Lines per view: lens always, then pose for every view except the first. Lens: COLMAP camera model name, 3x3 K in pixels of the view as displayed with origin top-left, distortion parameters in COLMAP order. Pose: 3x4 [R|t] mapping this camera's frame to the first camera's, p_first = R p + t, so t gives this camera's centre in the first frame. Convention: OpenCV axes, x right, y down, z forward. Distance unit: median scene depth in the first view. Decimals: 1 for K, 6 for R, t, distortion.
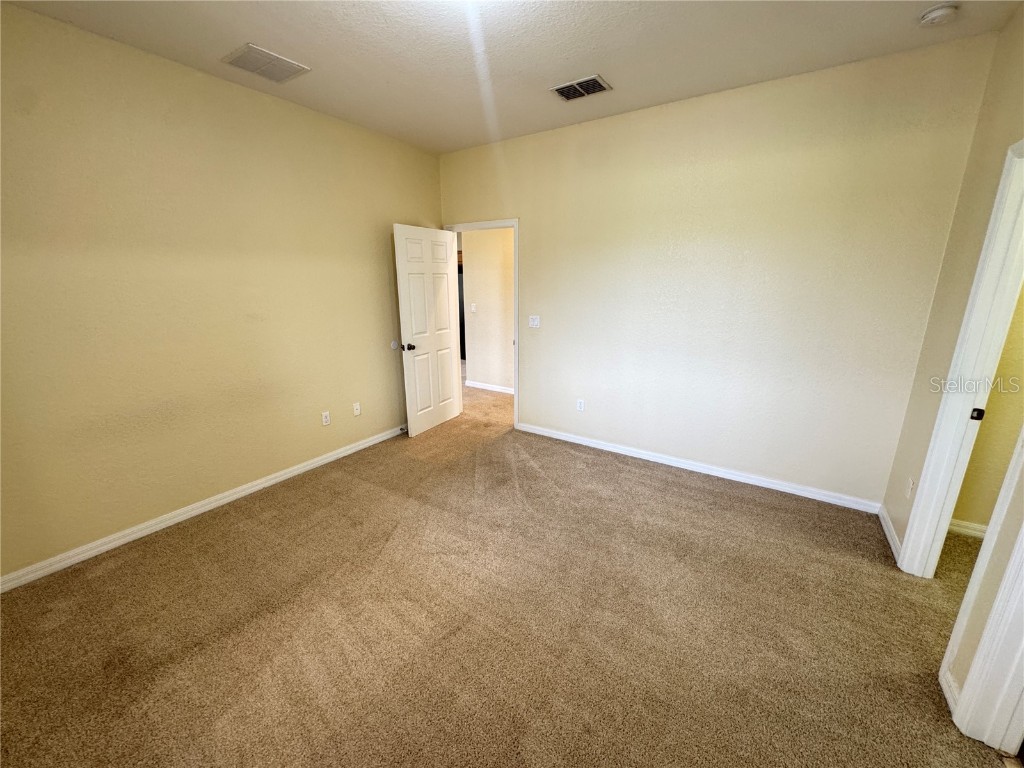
lens RADIAL K [[408.6, 0, 511.9], [0, 408.6, 382.8], [0, 0, 1]] dist [-0.002487, 0.000352]
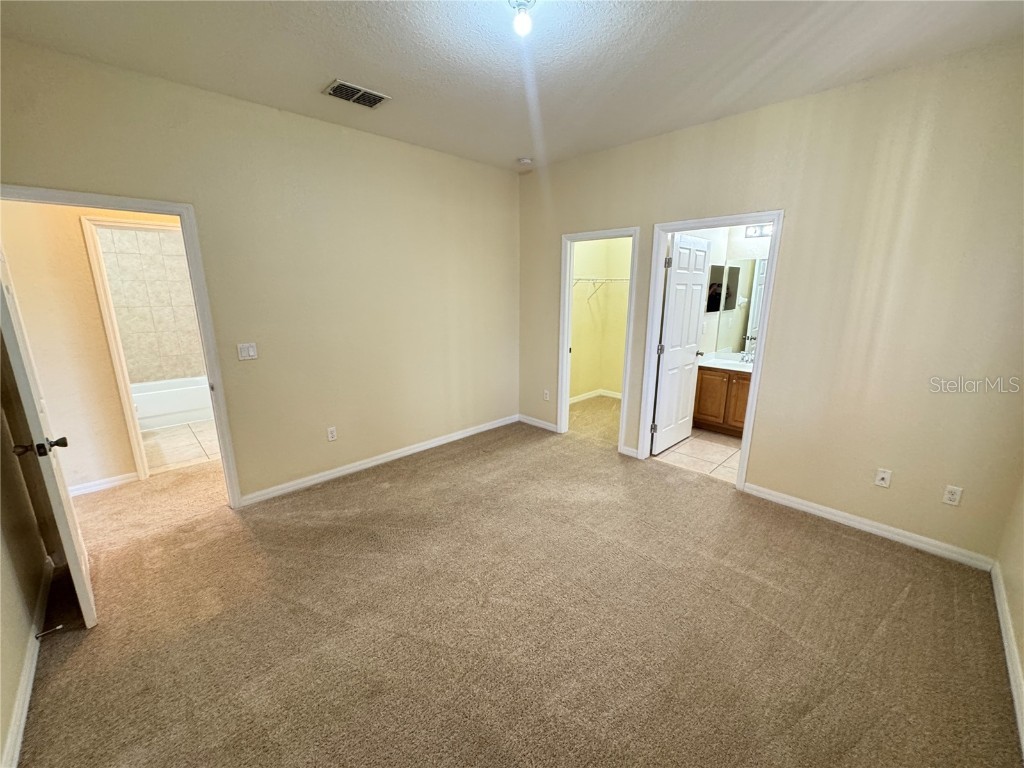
lens RADIAL K [[408.6, 0, 511.9], [0, 408.6, 382.8], [0, 0, 1]] dist [-0.002487, 0.000352]
pose [[0.212388, -0.220199, 0.952052, -0.702488], [0.245578, 0.955040, 0.166105, -0.128053], [-0.945824, 0.198524, 0.256915, 0.473510]]
